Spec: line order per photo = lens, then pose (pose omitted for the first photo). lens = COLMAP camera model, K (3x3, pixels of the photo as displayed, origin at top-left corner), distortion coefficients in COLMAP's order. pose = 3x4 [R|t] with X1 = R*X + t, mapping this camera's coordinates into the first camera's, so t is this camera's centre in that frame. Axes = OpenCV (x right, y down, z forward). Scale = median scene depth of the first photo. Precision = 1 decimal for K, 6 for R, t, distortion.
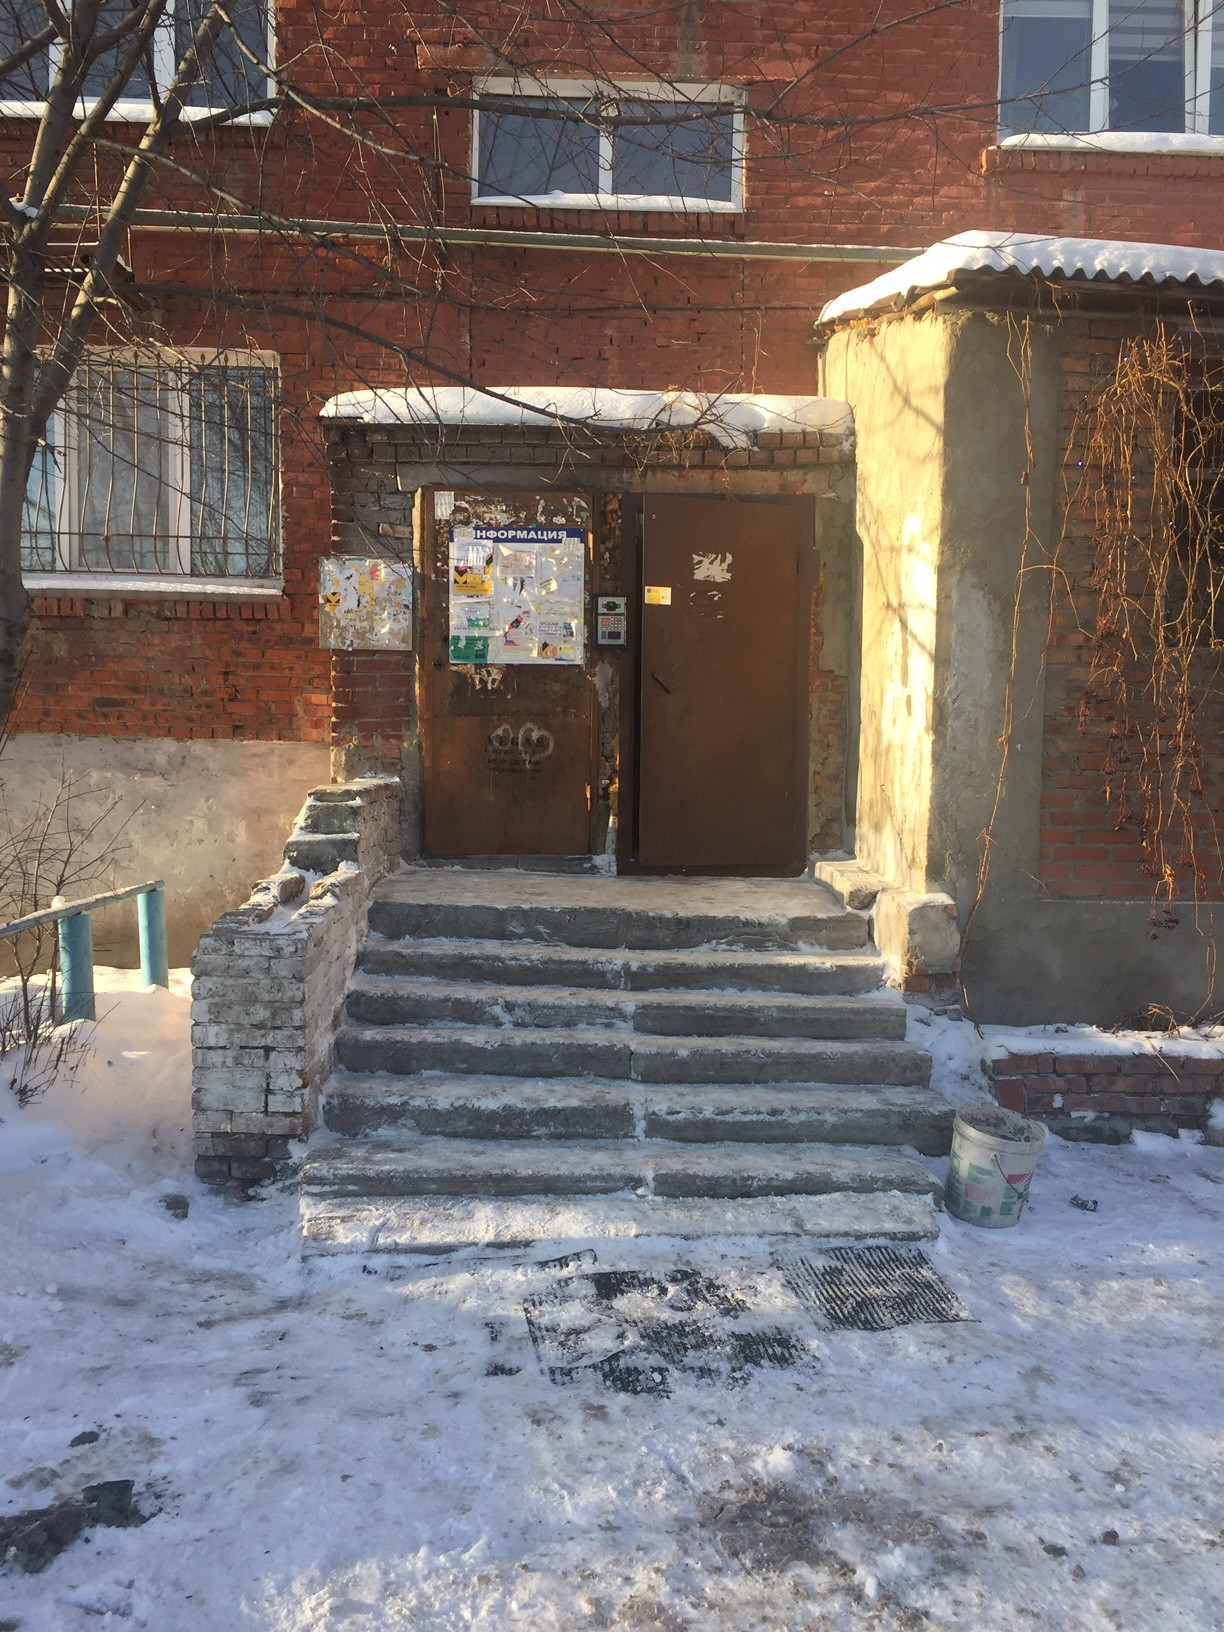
lens RADIAL K [[1391.7, 0, 622.5], [0, 1391.7, 825.7], [0, 0, 1]] dist [0.084748, -0.106700]
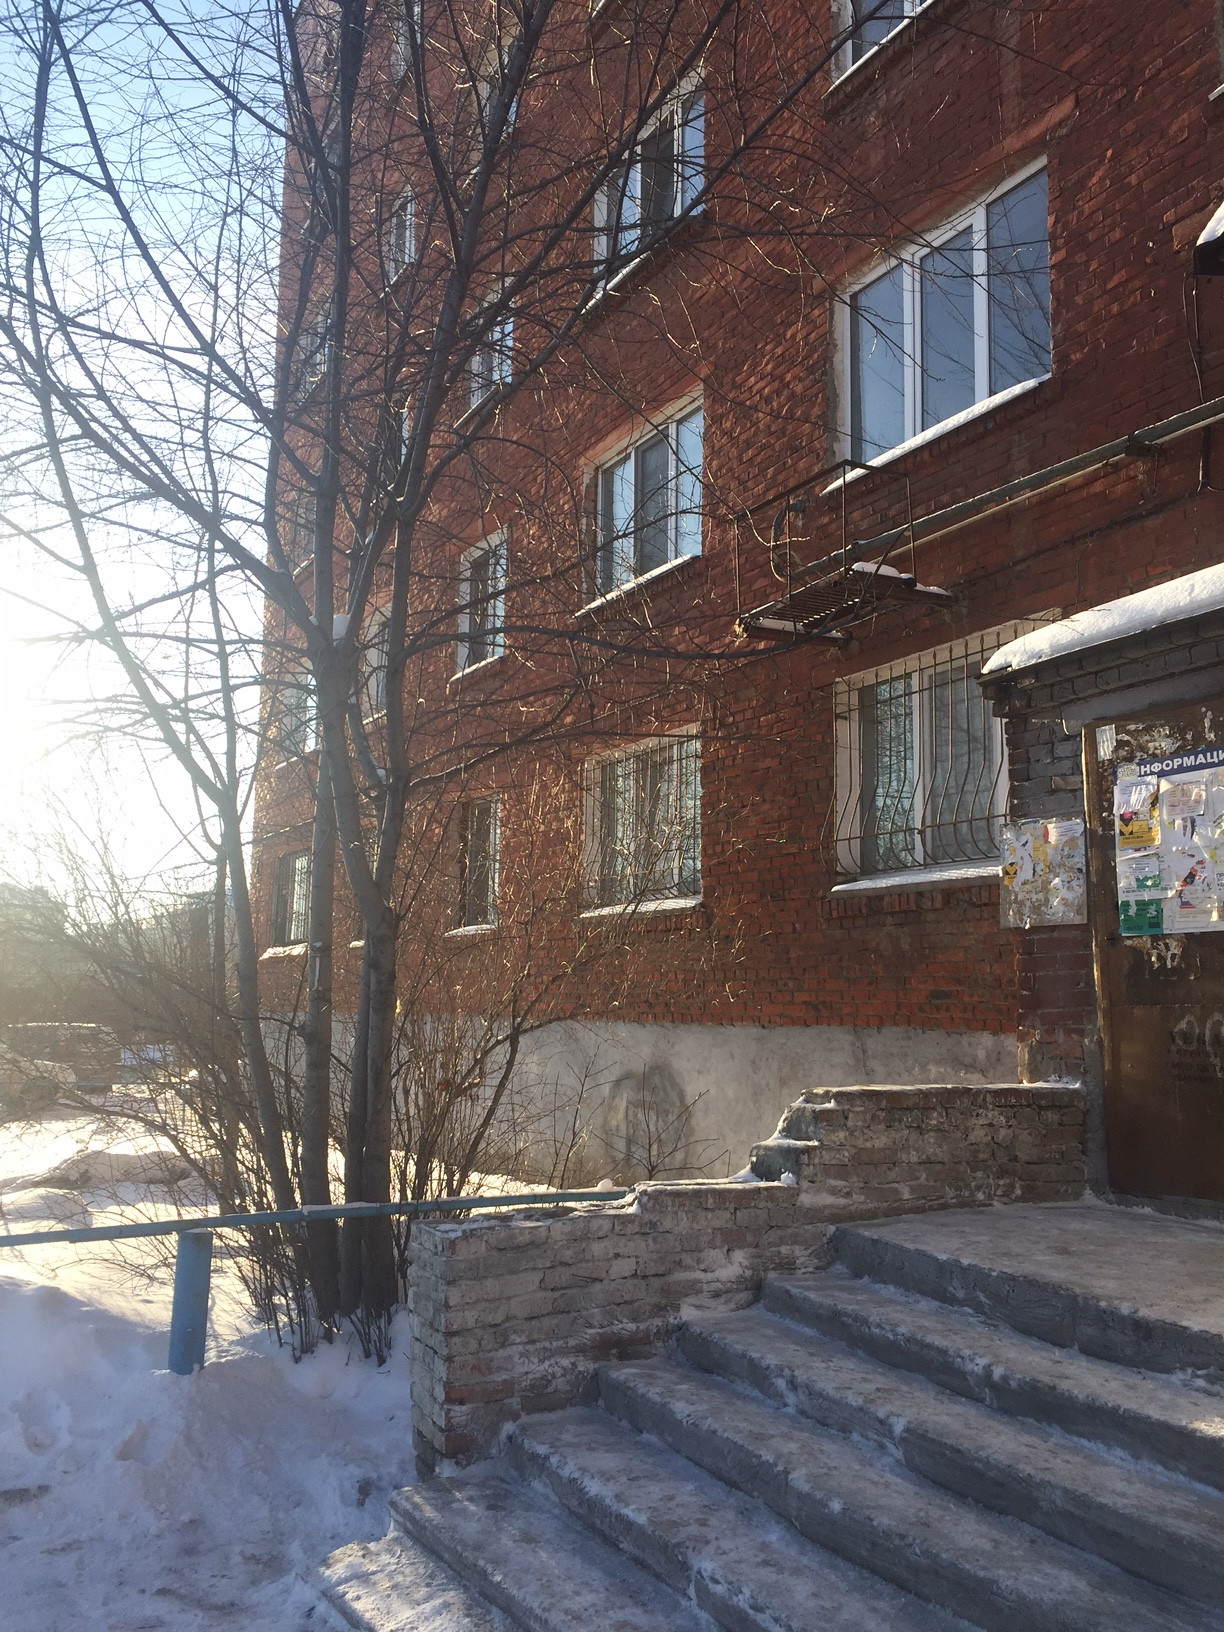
lens RADIAL K [[1391.7, 0, 617.6], [0, 1391.7, 818.2], [0, 0, 1]] dist [0.084748, -0.106700]
pose [[0.448041, -0.129507, -0.884583, 0.455622], [-0.061287, 0.982675, -0.174909, -0.026886], [0.891910, 0.132580, 0.432341, 0.402025]]
